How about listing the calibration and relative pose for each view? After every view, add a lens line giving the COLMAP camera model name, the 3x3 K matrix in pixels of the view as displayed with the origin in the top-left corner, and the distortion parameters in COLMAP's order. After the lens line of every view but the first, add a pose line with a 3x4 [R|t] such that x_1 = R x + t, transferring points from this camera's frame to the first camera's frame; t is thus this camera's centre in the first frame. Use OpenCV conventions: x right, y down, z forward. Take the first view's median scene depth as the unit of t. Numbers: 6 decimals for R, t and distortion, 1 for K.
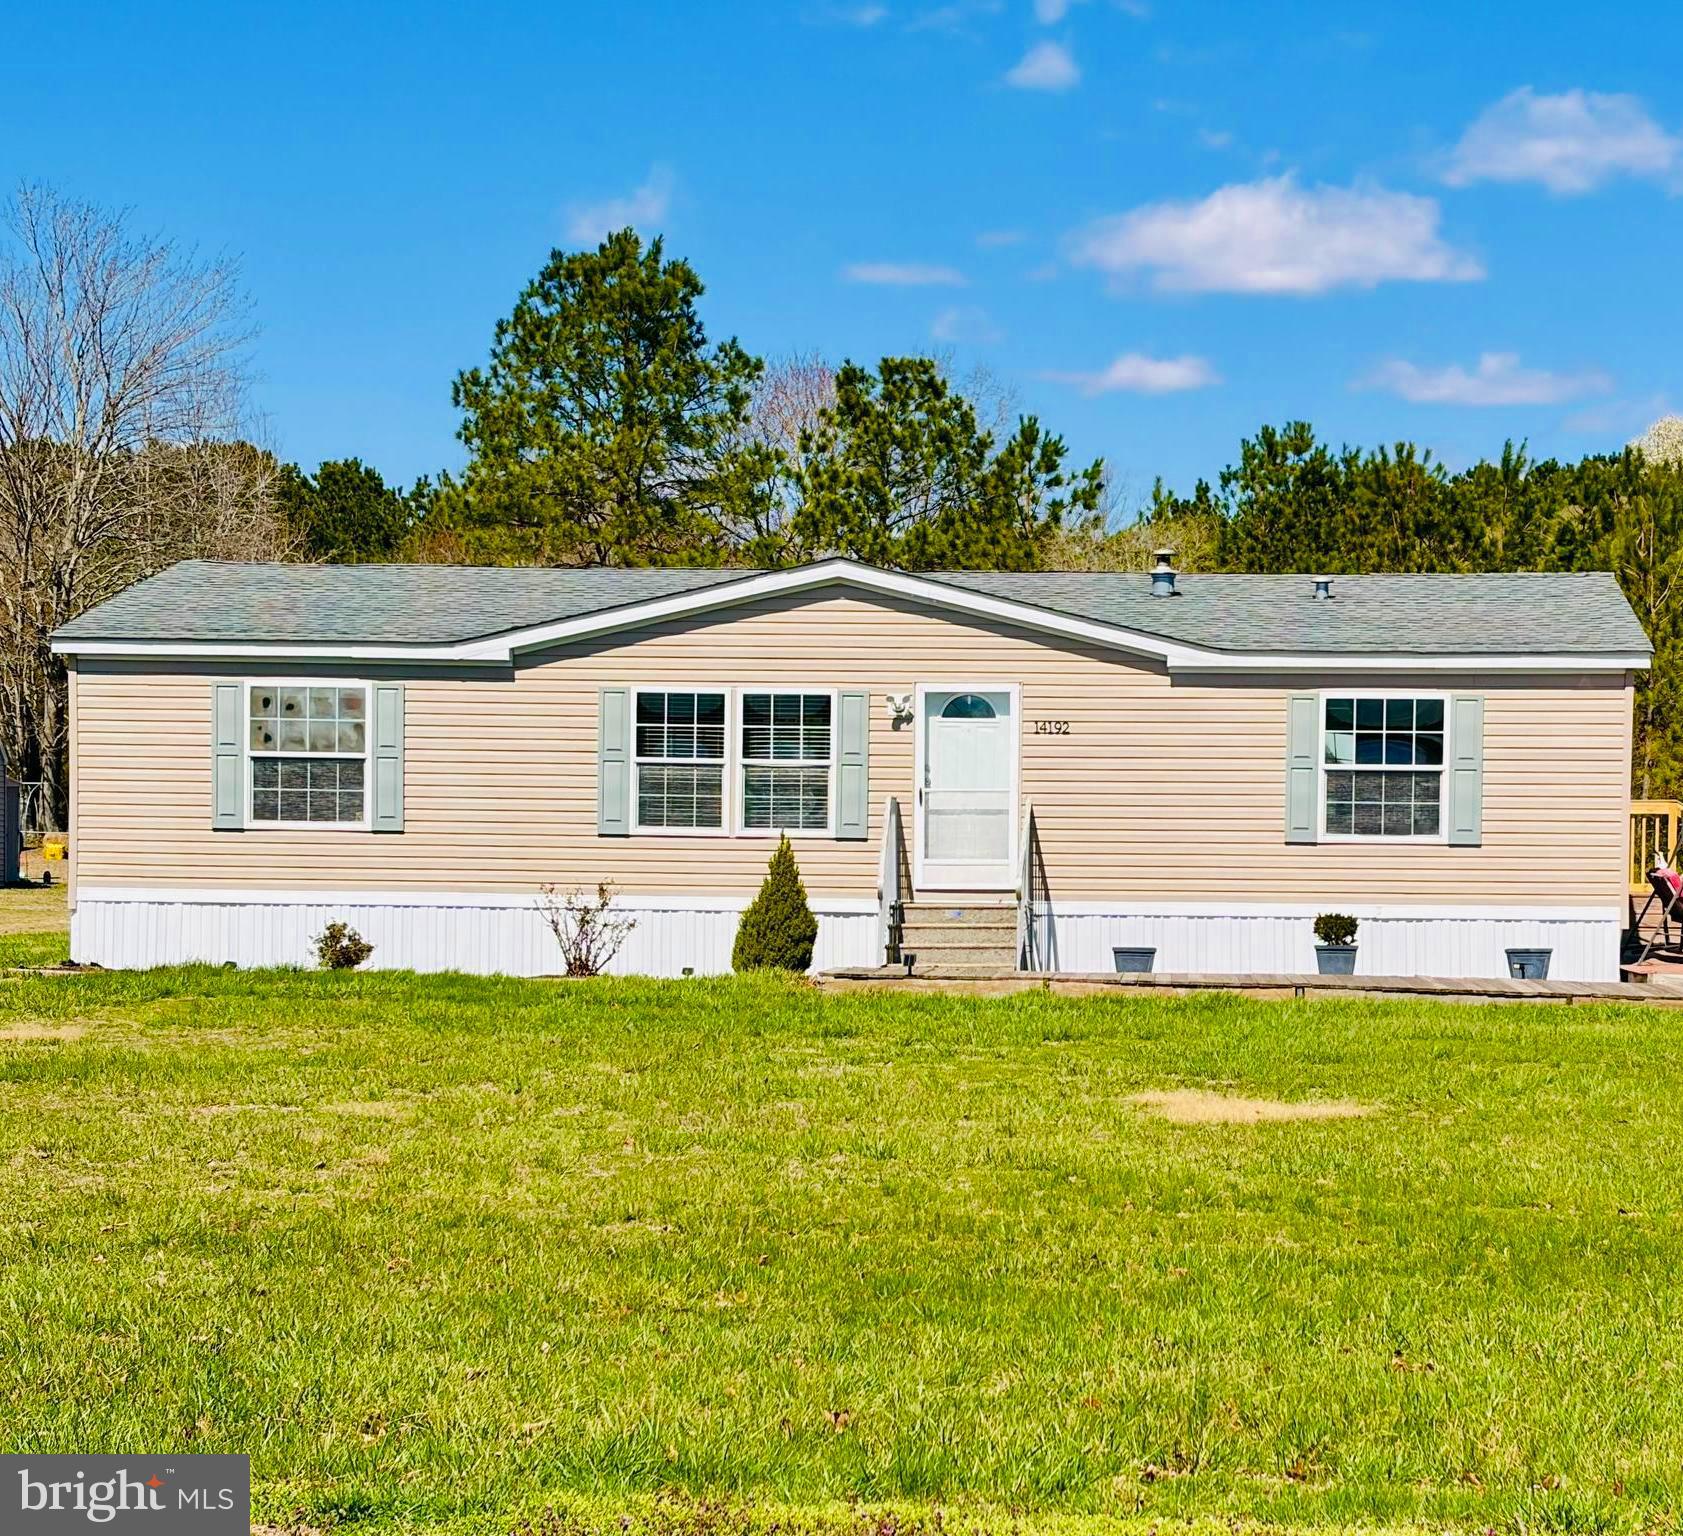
lens RADIAL K [[3680.1, 0, 1072.7], [0, 3680.1, 820.6], [0, 0, 1]] dist [0.167842, 0.131321]
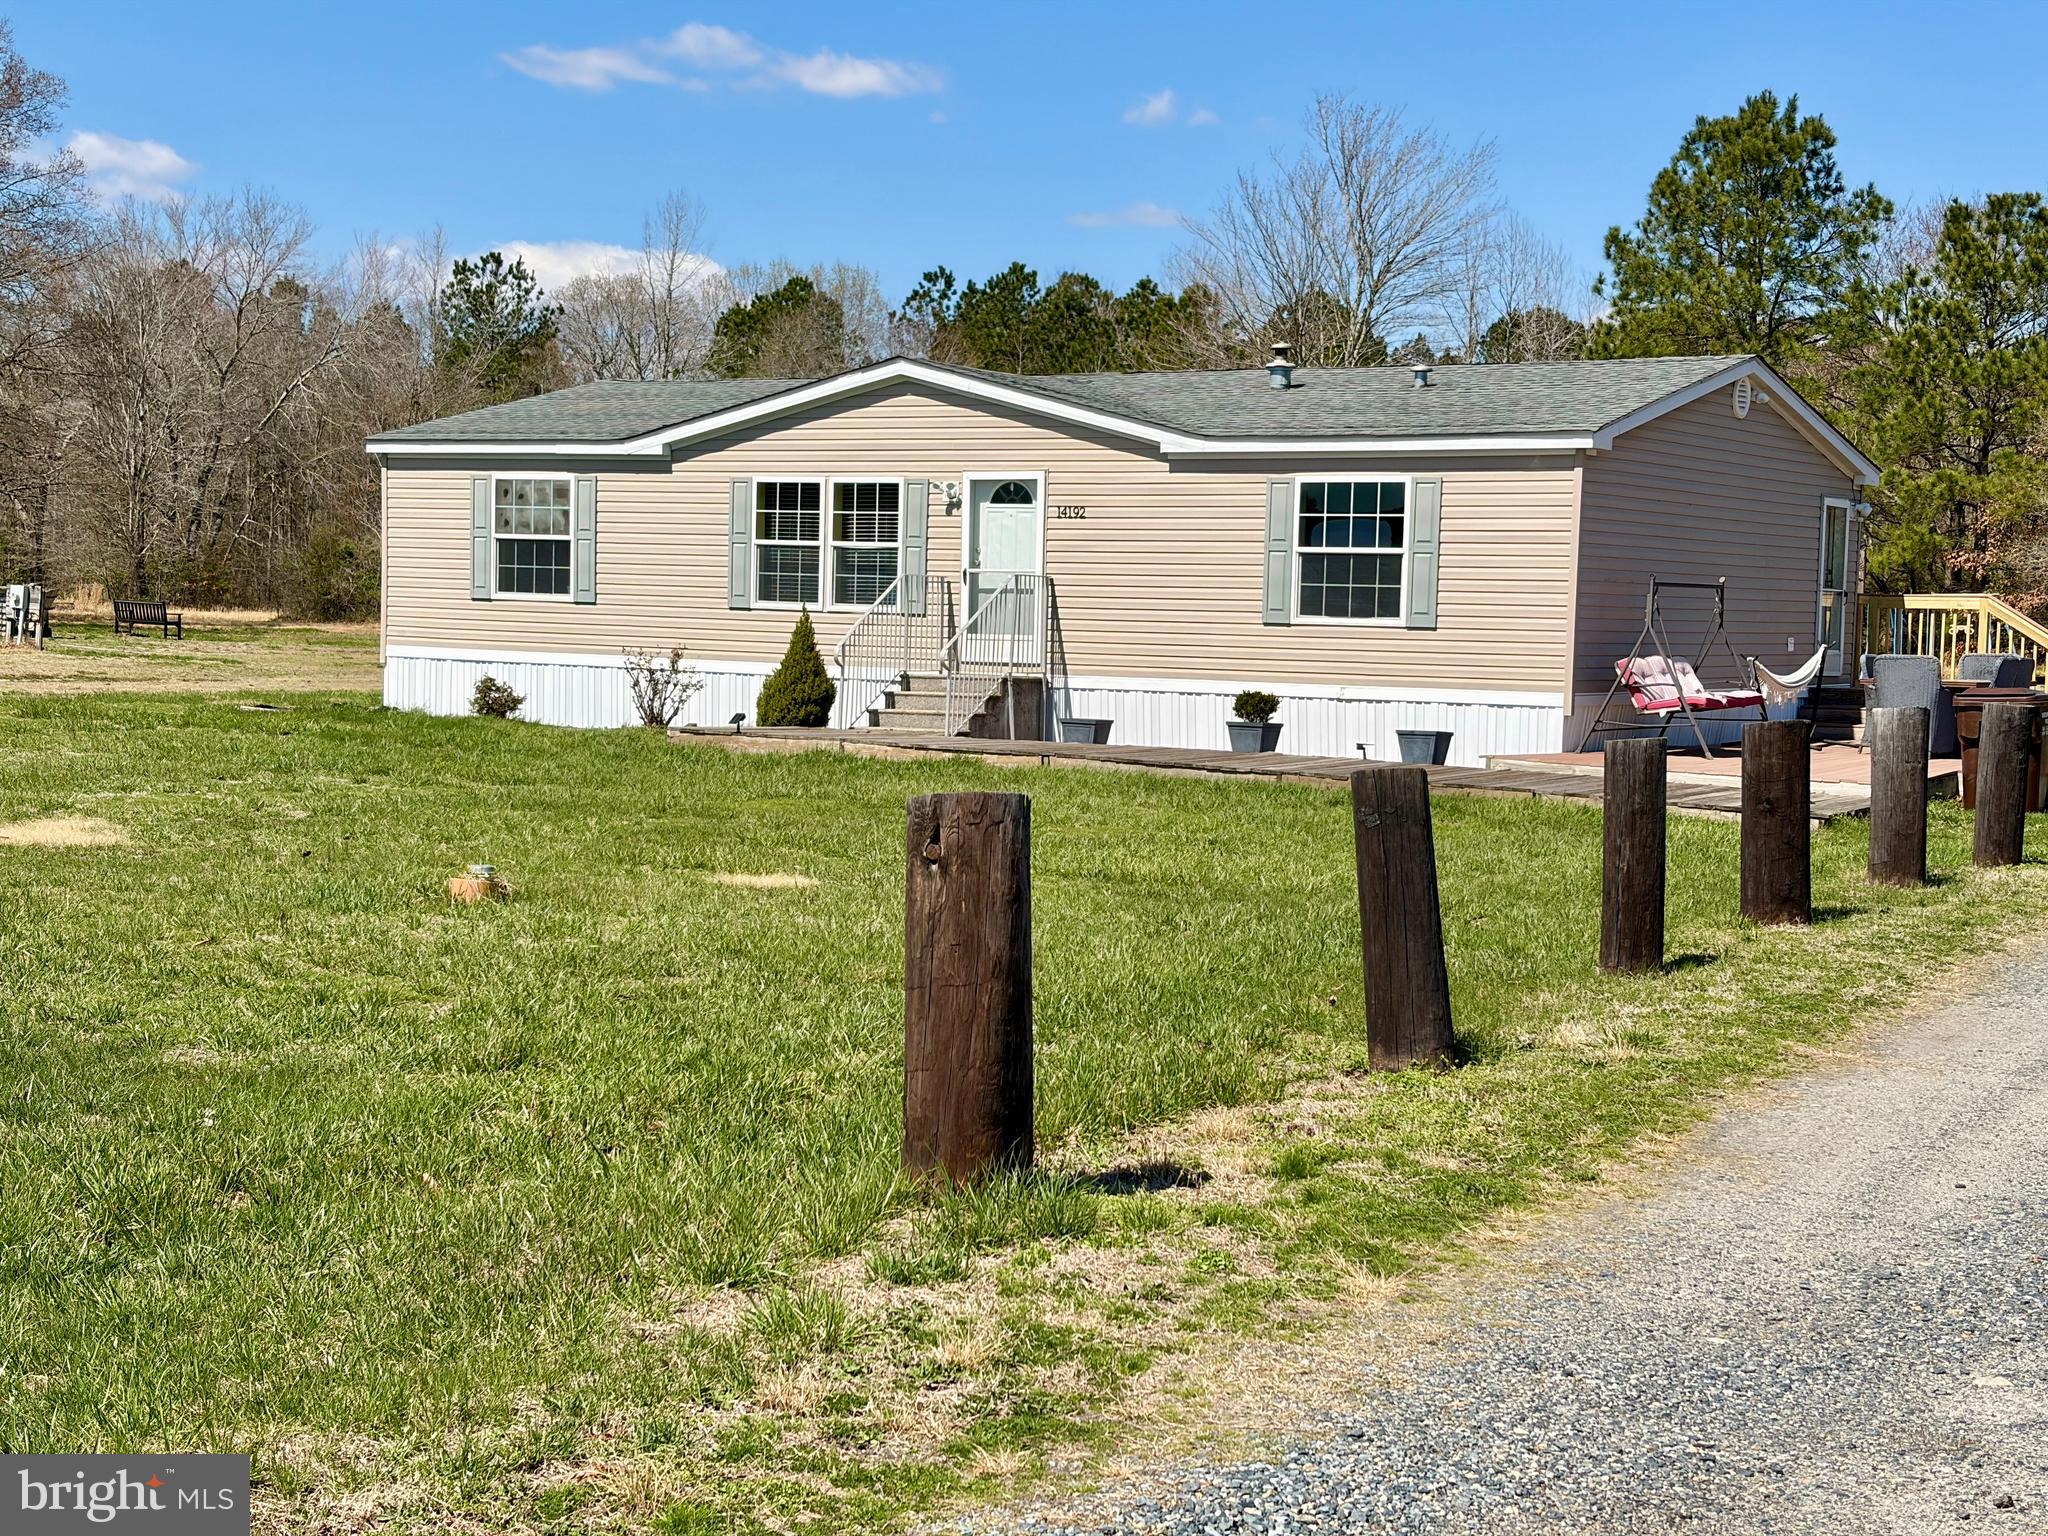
lens RADIAL K [[3094.3, 0, 1024.0], [0, 3094.3, 768.0], [0, 0, 1]] dist [0.185894, -0.576388]
pose [[0.877930, 0.037123, -0.477348, 0.411388], [-0.017172, 0.998790, 0.046093, 0.007560], [0.478481, -0.032269, 0.877505, 0.202786]]
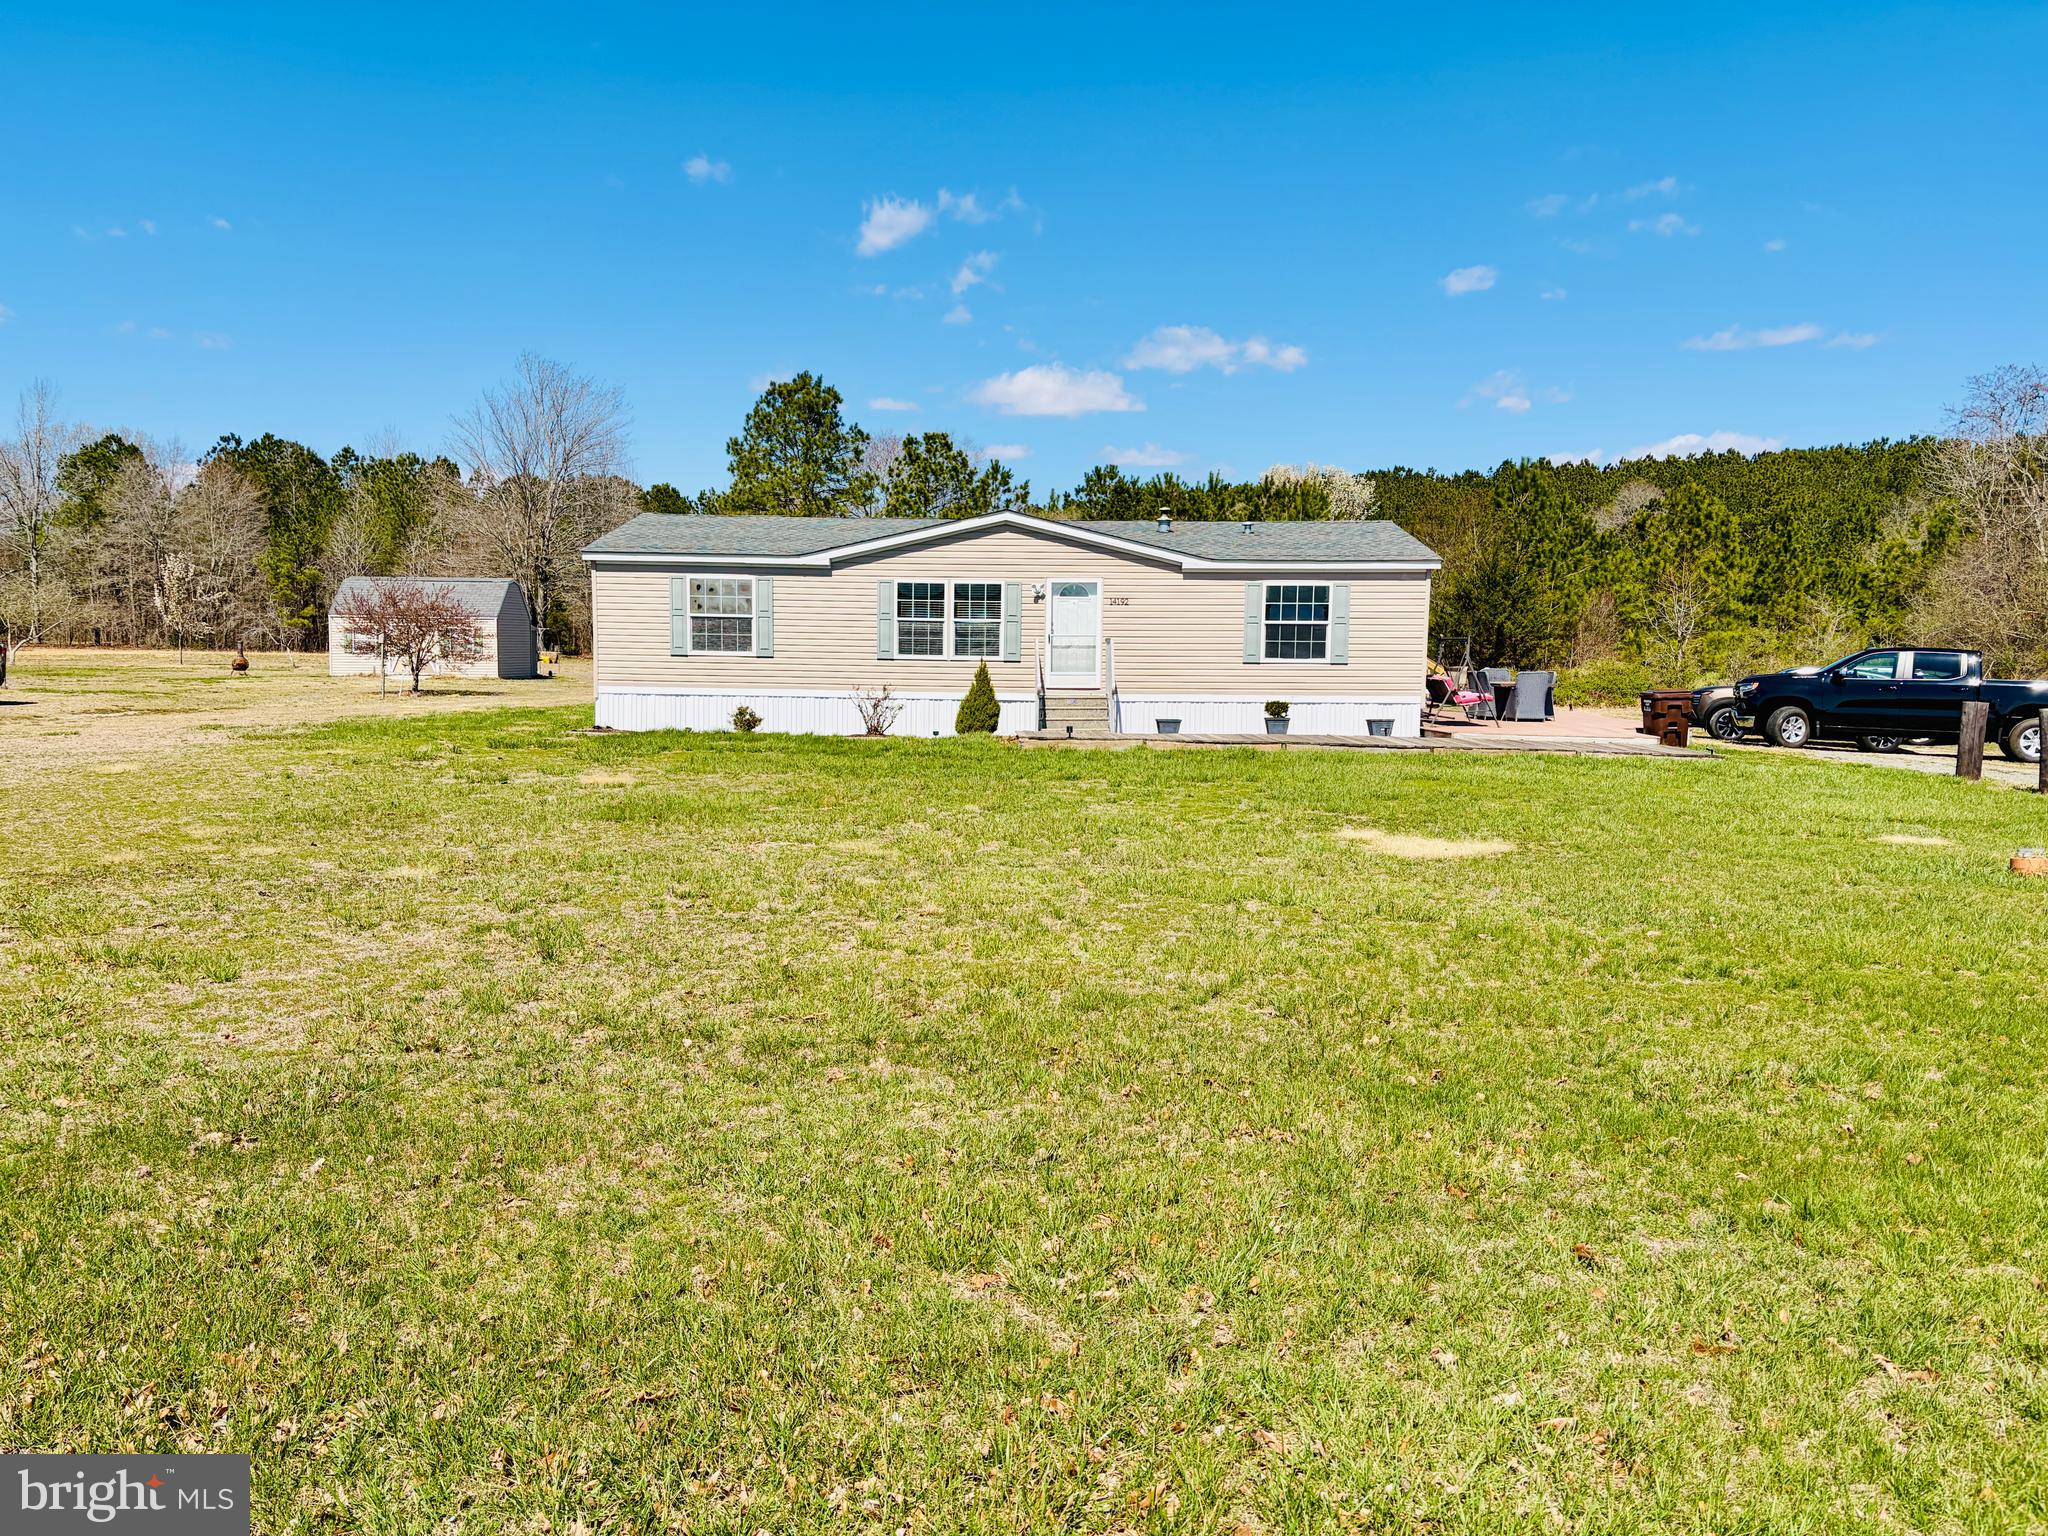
lens RADIAL K [[1549.3, 0, 1024.0], [0, 1549.3, 768.0], [0, 0, 1]] dist [0.117021, -0.193694]
pose [[0.999258, -0.003226, 0.038388, -0.084581], [0.000194, 0.996896, 0.078732, -0.002938], [-0.038523, -0.078666, 0.996156, 0.205395]]
